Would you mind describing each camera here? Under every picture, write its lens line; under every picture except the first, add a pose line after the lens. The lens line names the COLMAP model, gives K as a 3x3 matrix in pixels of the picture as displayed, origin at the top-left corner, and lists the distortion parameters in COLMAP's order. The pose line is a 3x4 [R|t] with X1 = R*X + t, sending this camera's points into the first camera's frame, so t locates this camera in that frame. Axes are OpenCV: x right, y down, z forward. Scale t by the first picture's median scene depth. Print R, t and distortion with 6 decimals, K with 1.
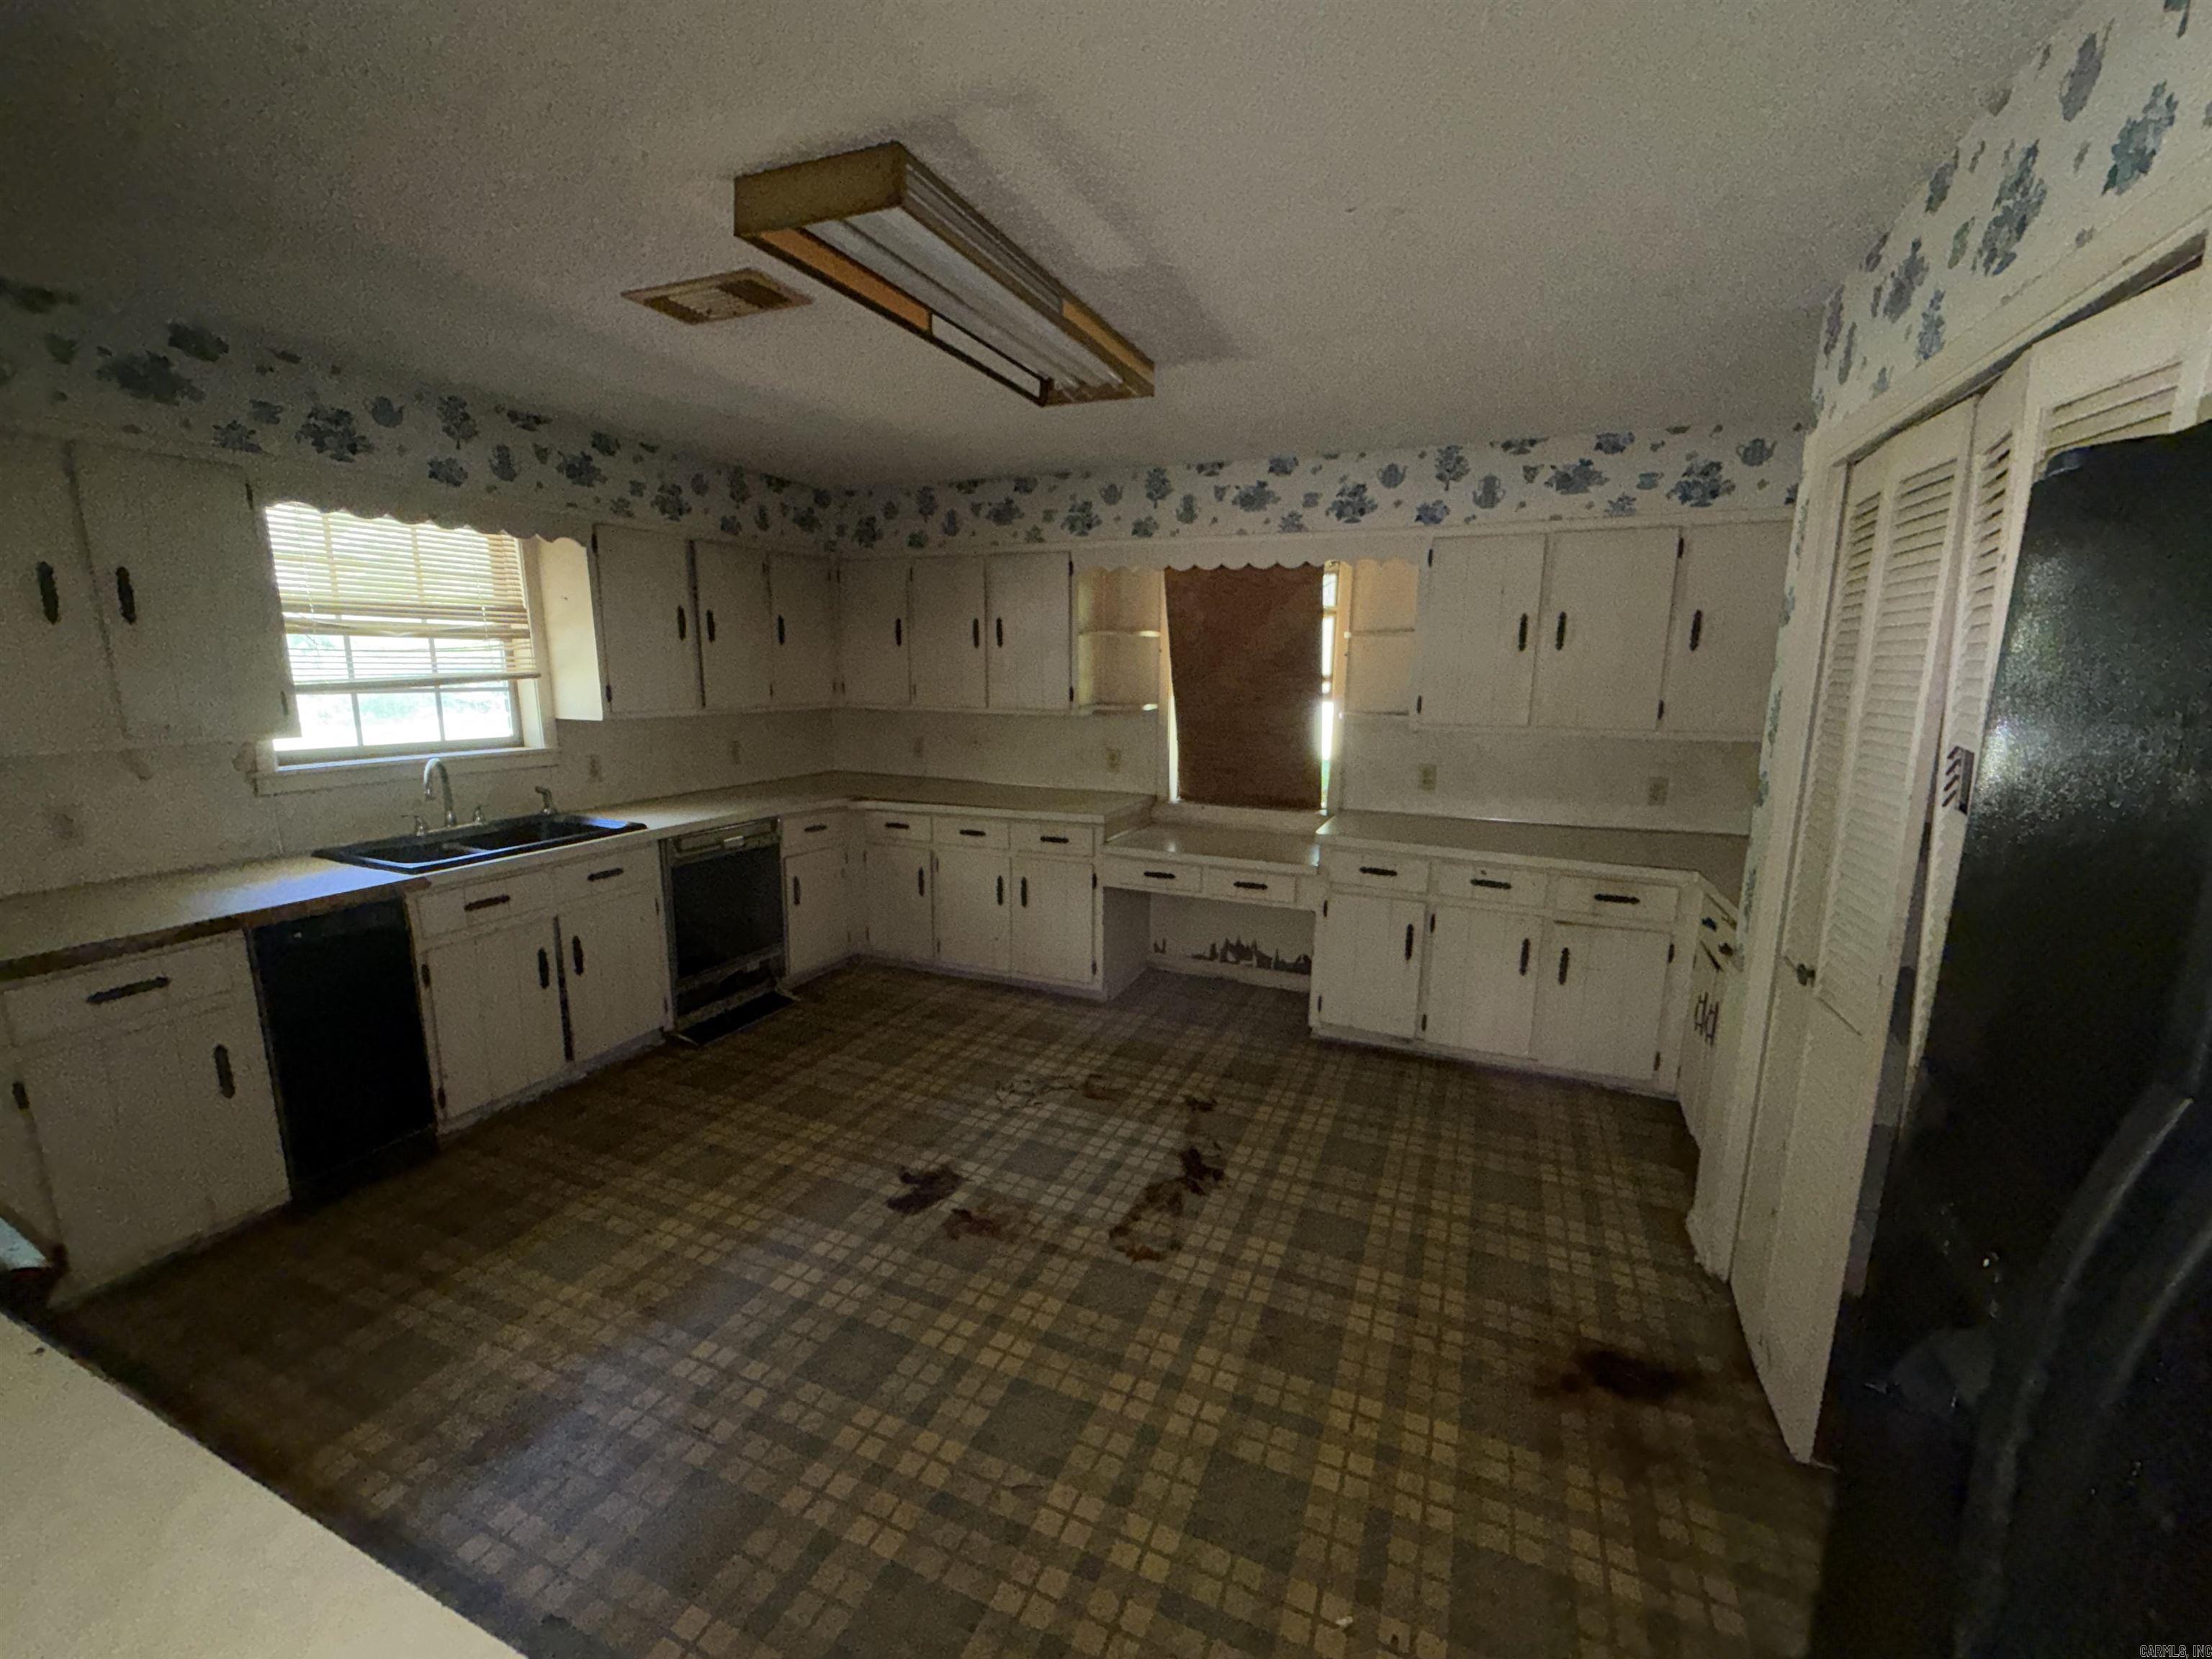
lens RADIAL K [[890.5, 0, 1108.5], [0, 890.5, 837.2], [0, 0, 1]] dist [-0.000663, 0.000088]
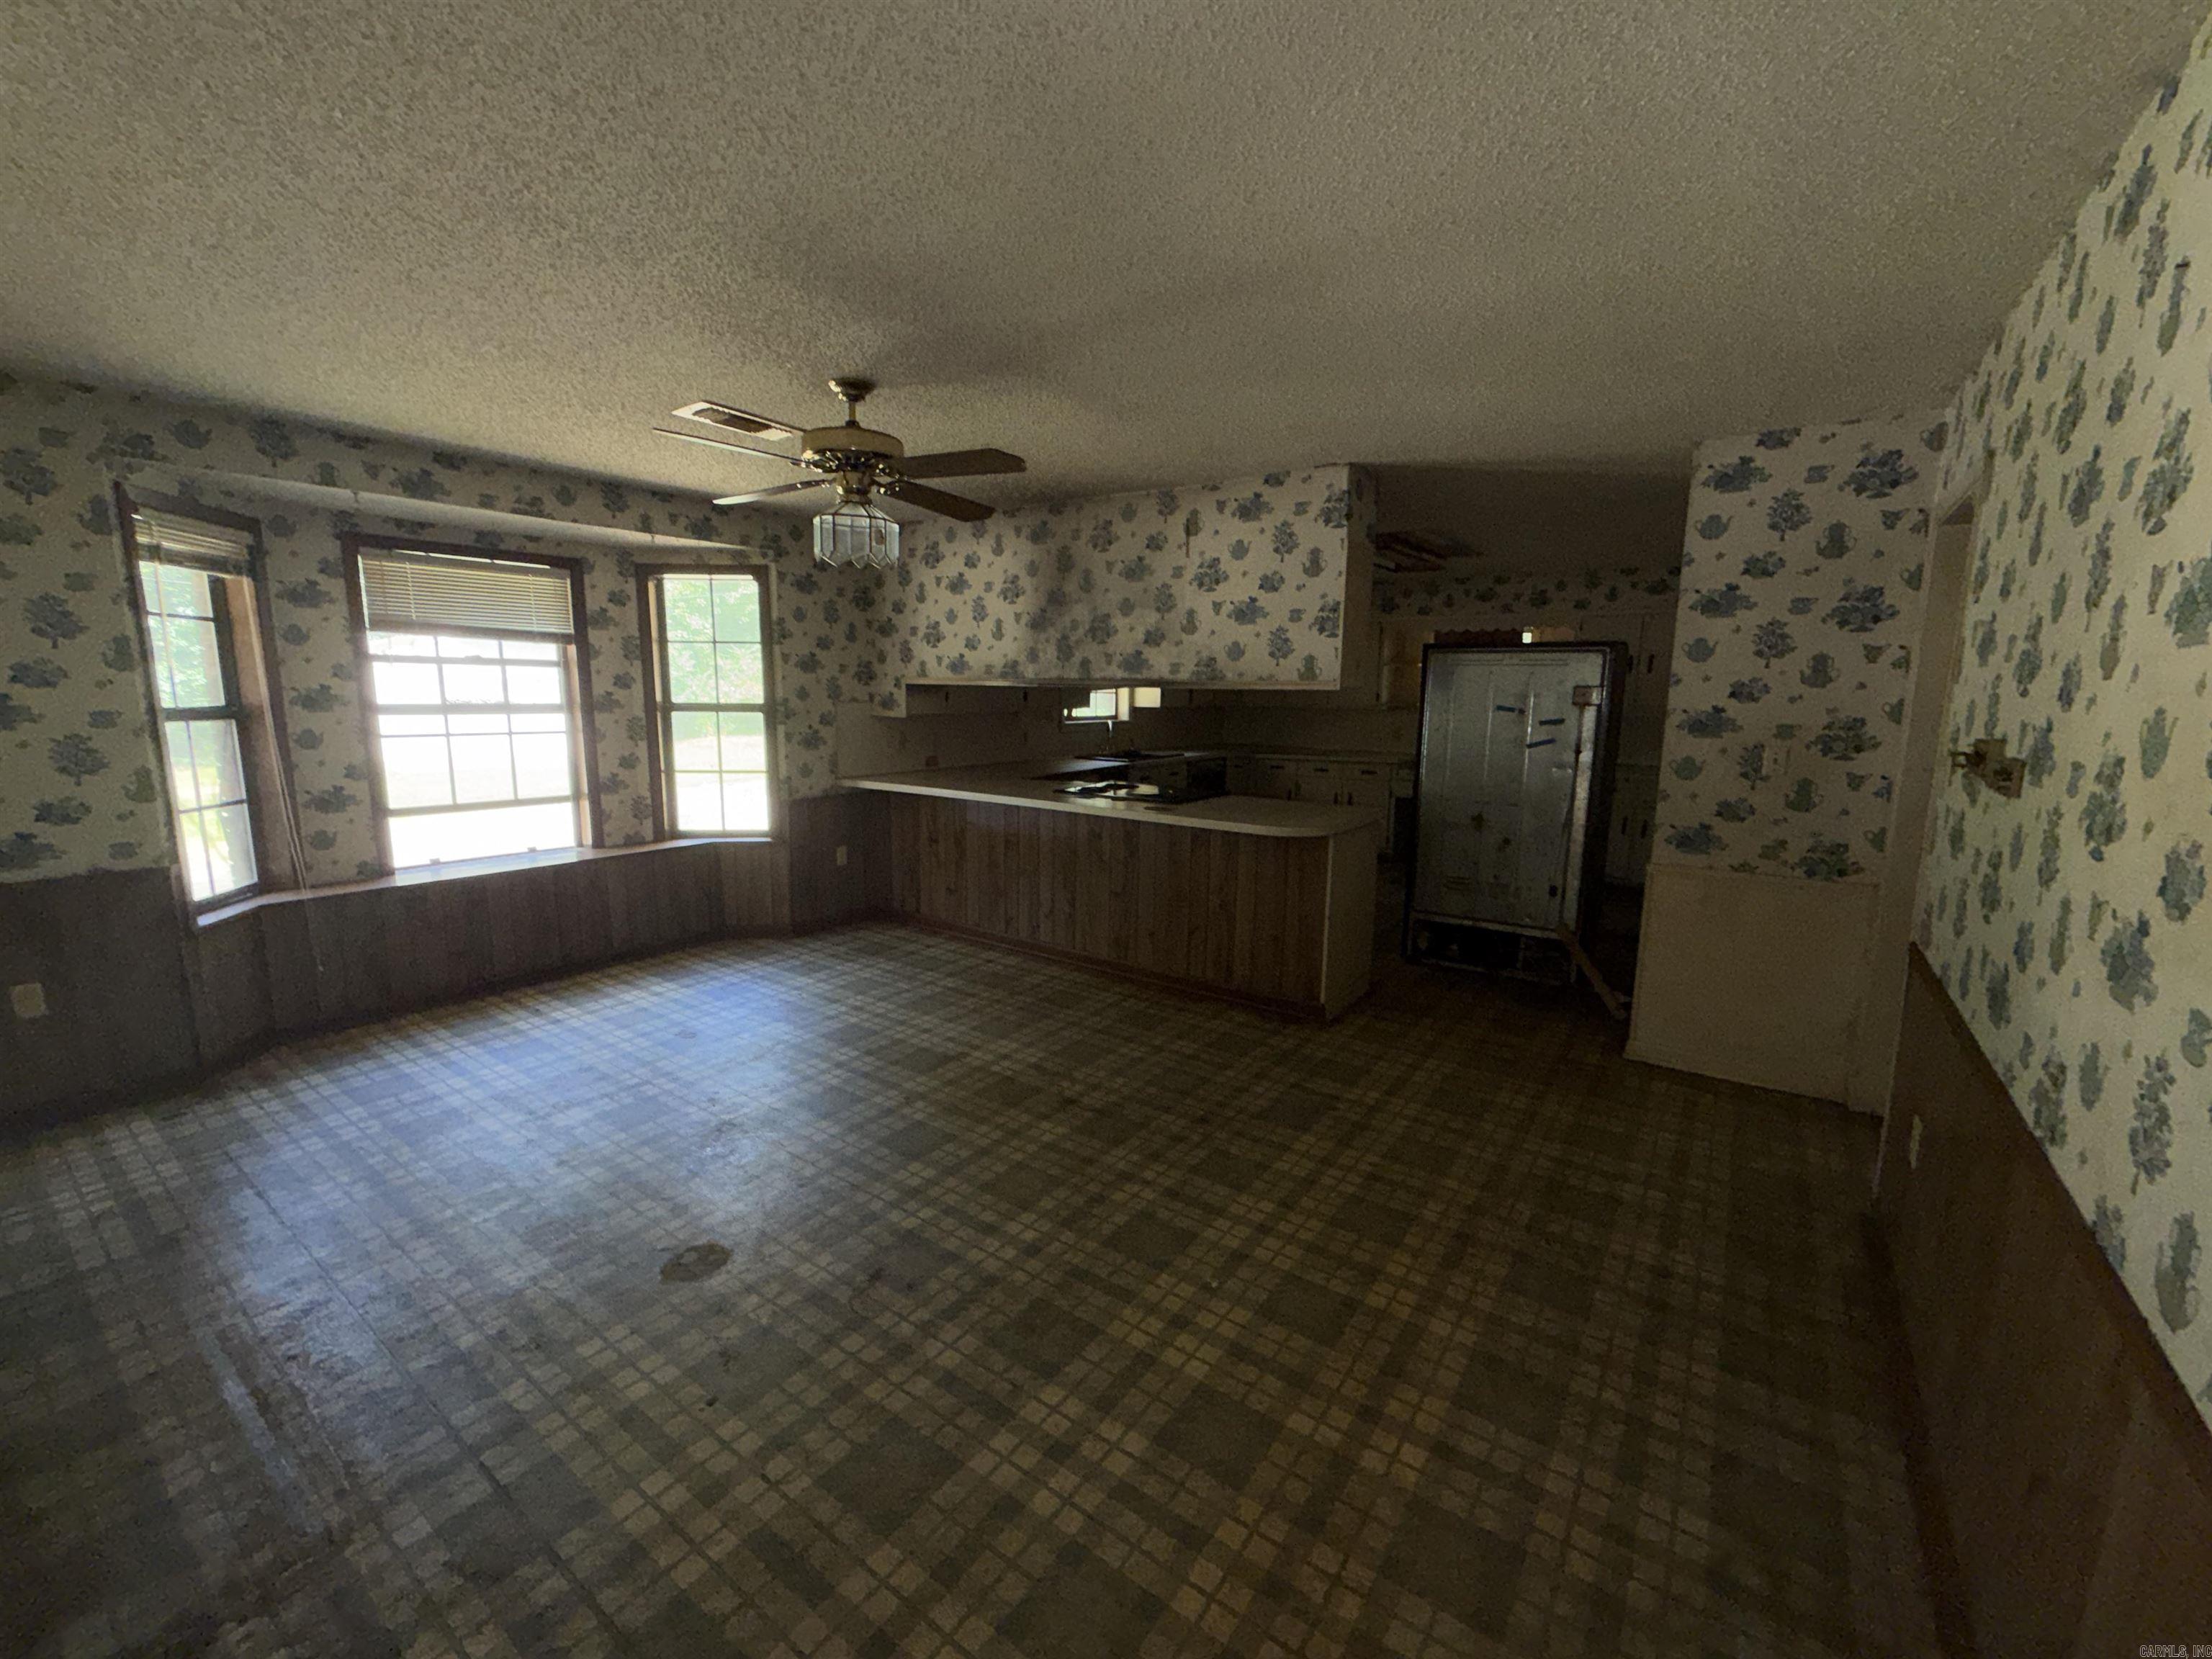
lens RADIAL K [[890.5, 0, 1125.3], [0, 890.5, 832.0], [0, 0, 1]] dist [-0.000663, 0.000088]
pose [[0.978493, 0.030450, -0.204022, -0.237244], [-0.037494, 0.998824, -0.030748, 0.272314], [0.202846, 0.037736, 0.978483, -1.266756]]
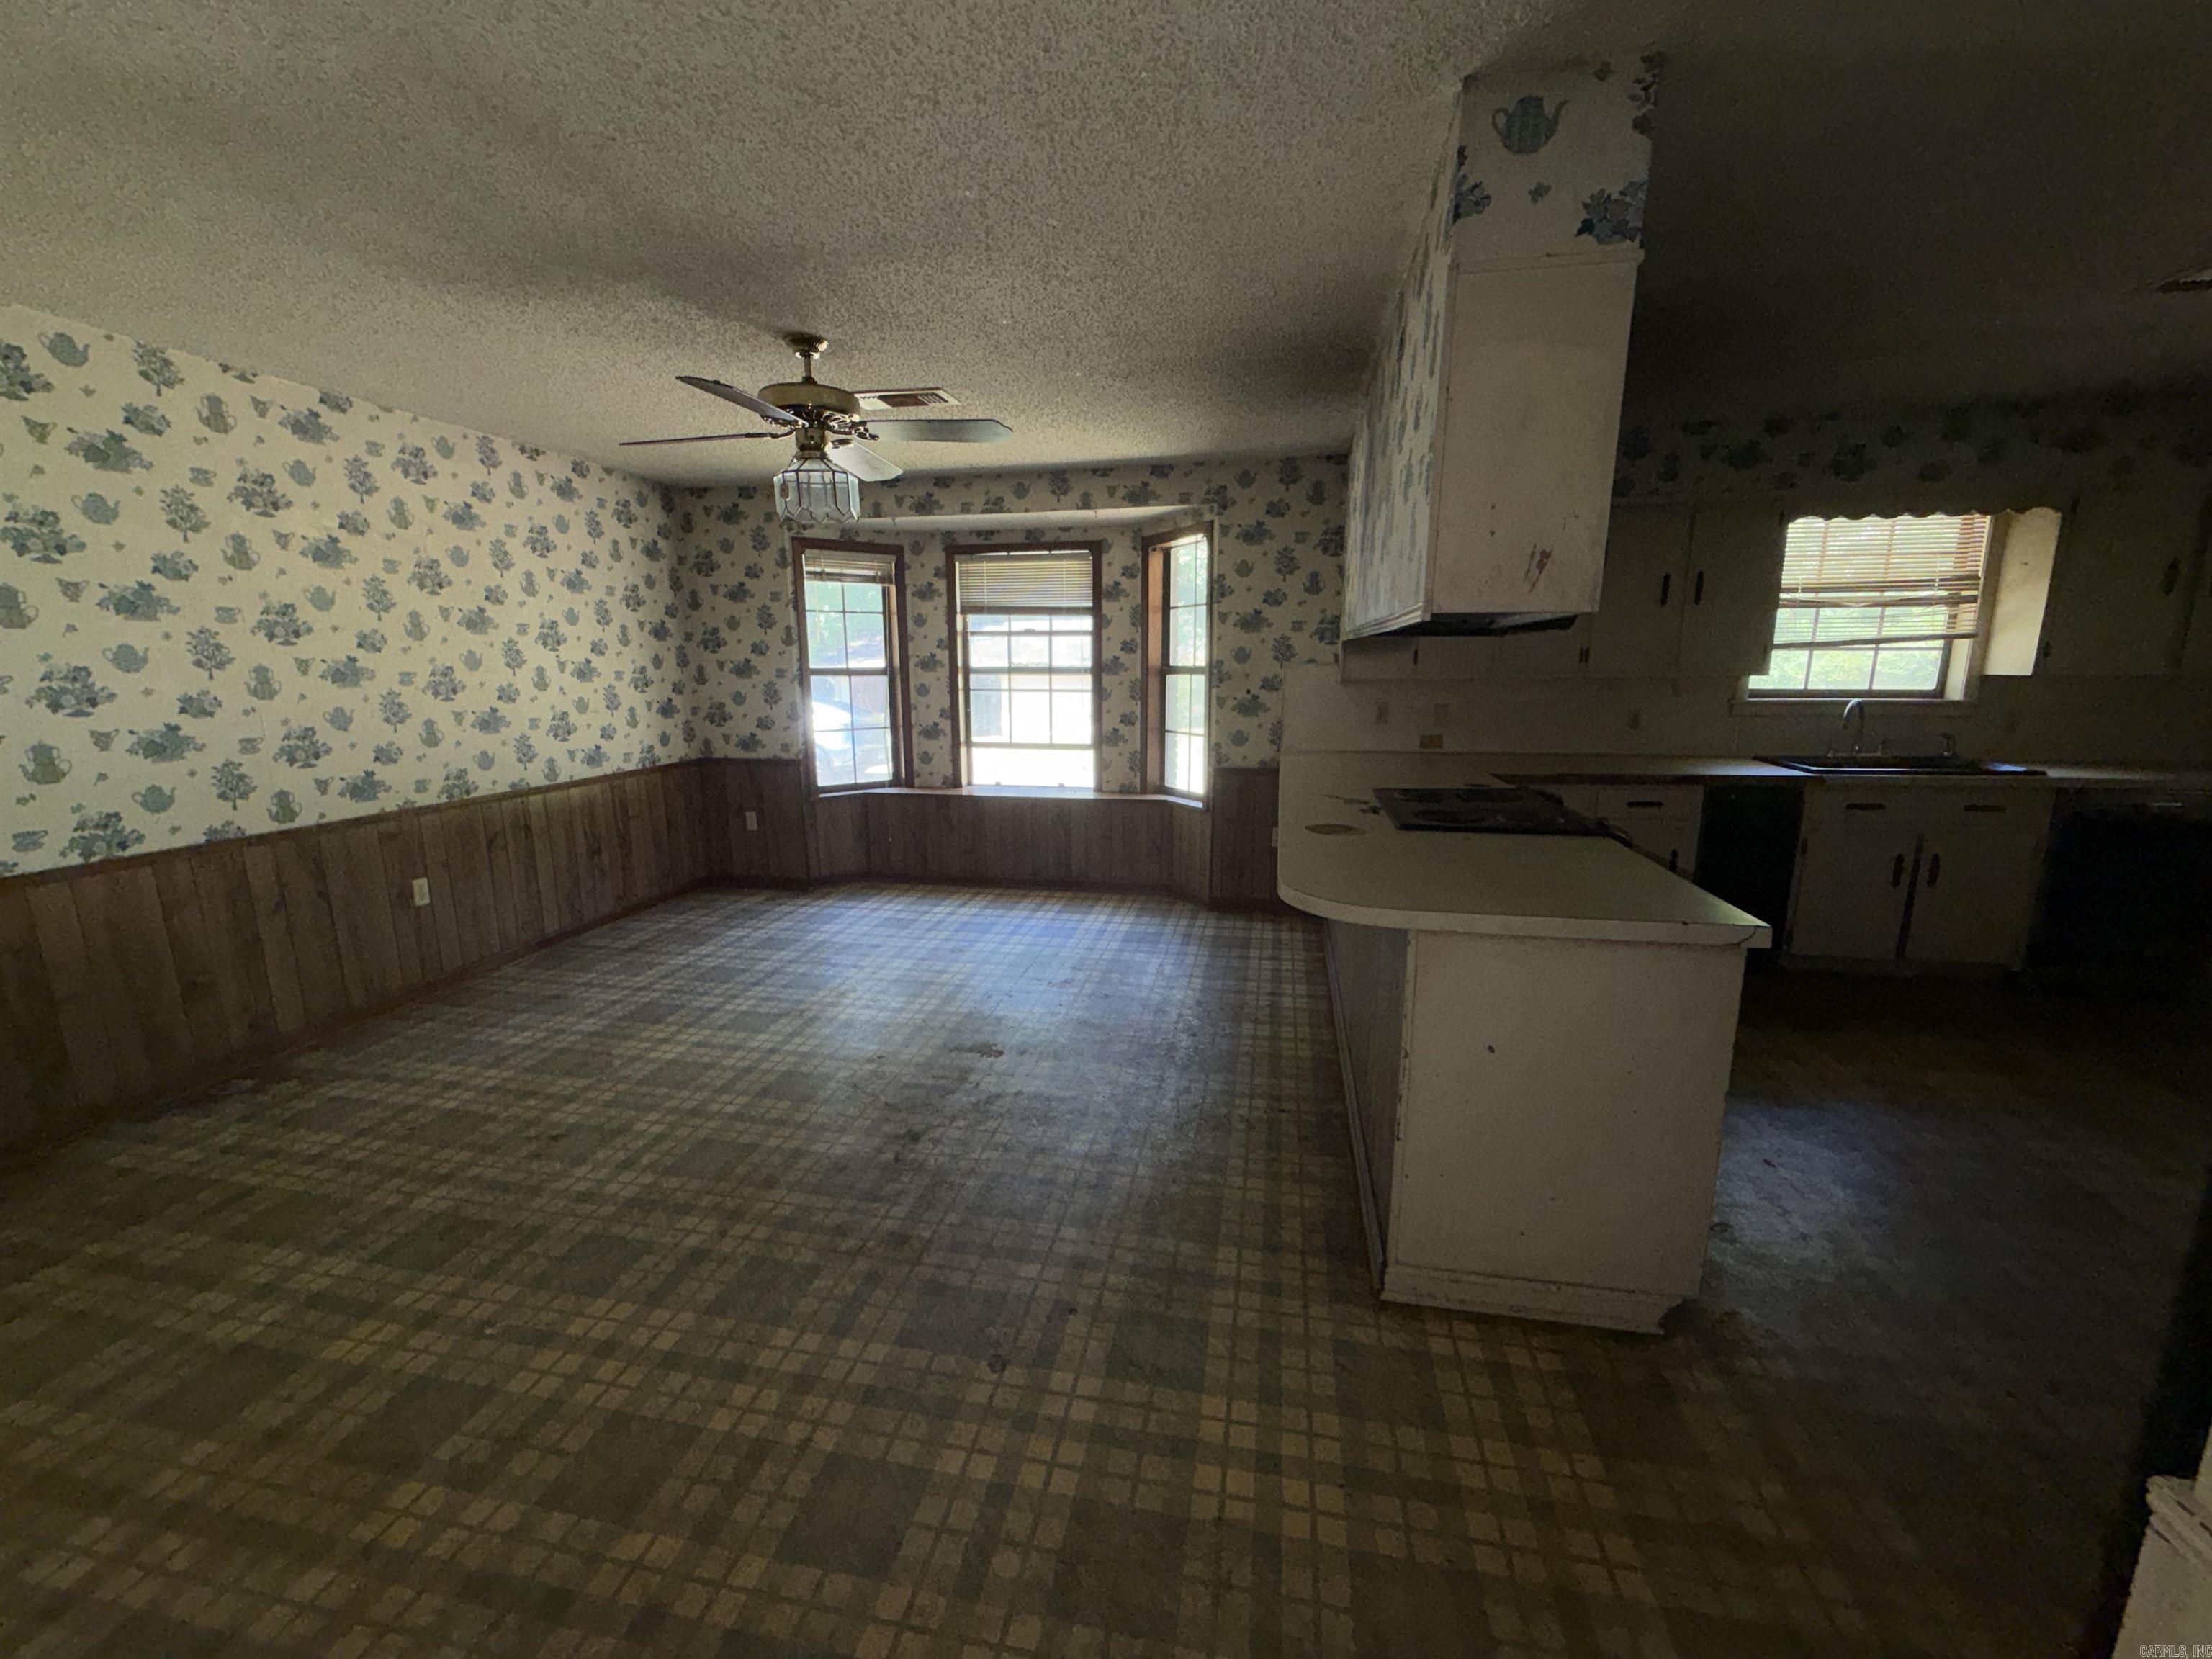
lens RADIAL K [[890.5, 0, 1093.8], [0, 890.5, 830.6], [0, 0, 1]] dist [-0.000663, 0.000088]
pose [[0.200428, 0.170260, -0.964800, 0.304455], [-0.179090, 0.974557, 0.134778, 0.122444], [0.963200, 0.145773, 0.225821, -0.337998]]
